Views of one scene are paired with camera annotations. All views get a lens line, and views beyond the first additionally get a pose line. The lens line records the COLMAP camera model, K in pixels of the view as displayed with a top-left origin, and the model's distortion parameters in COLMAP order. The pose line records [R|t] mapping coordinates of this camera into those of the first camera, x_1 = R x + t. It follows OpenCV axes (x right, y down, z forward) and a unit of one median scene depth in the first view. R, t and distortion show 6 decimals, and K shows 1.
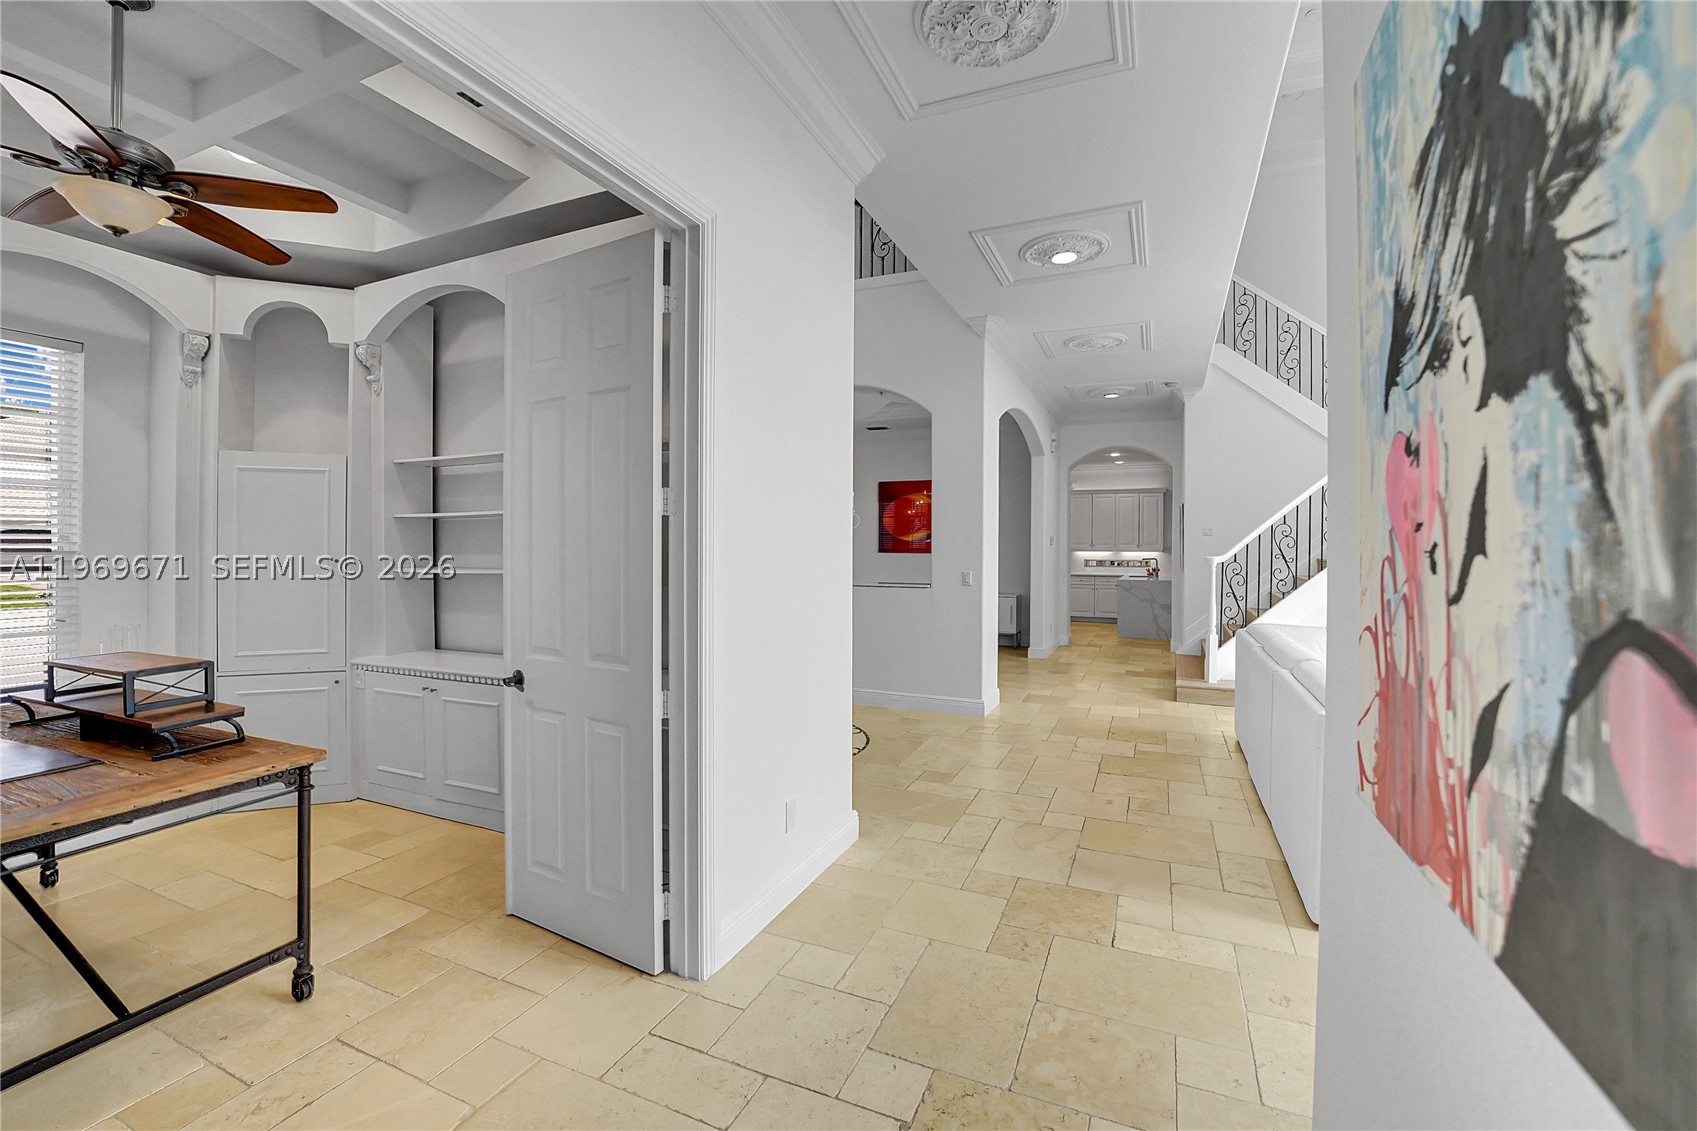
lens RADIAL K [[698.3, 0, 847.1], [0, 698.3, 567.1], [0, 0, 1]] dist [-0.028112, 0.000559]
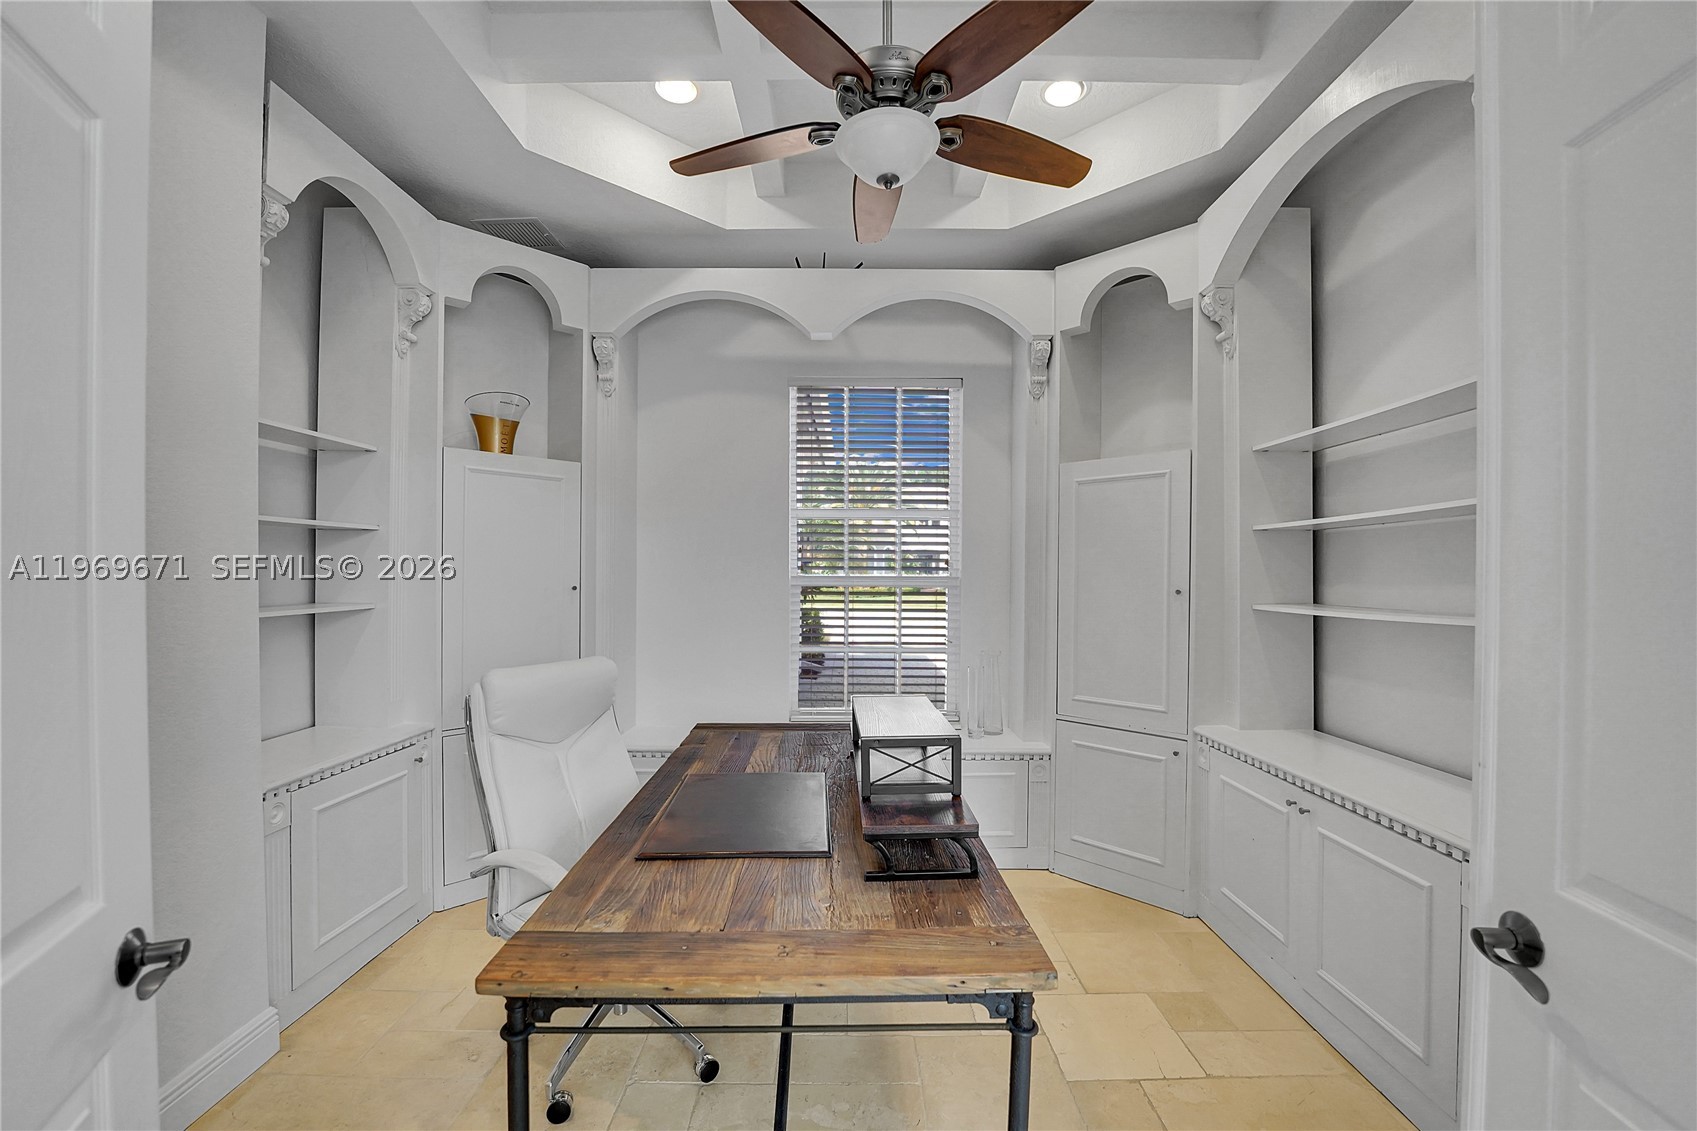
lens RADIAL K [[698.3, 0, 847.1], [0, 698.3, 567.1], [0, 0, 1]] dist [-0.028112, 0.000559]
pose [[0.409487, -0.009801, -0.912264, -0.207733], [-0.026071, 0.999408, -0.022439, -0.009662], [0.911944, 0.032972, 0.408989, 0.373616]]
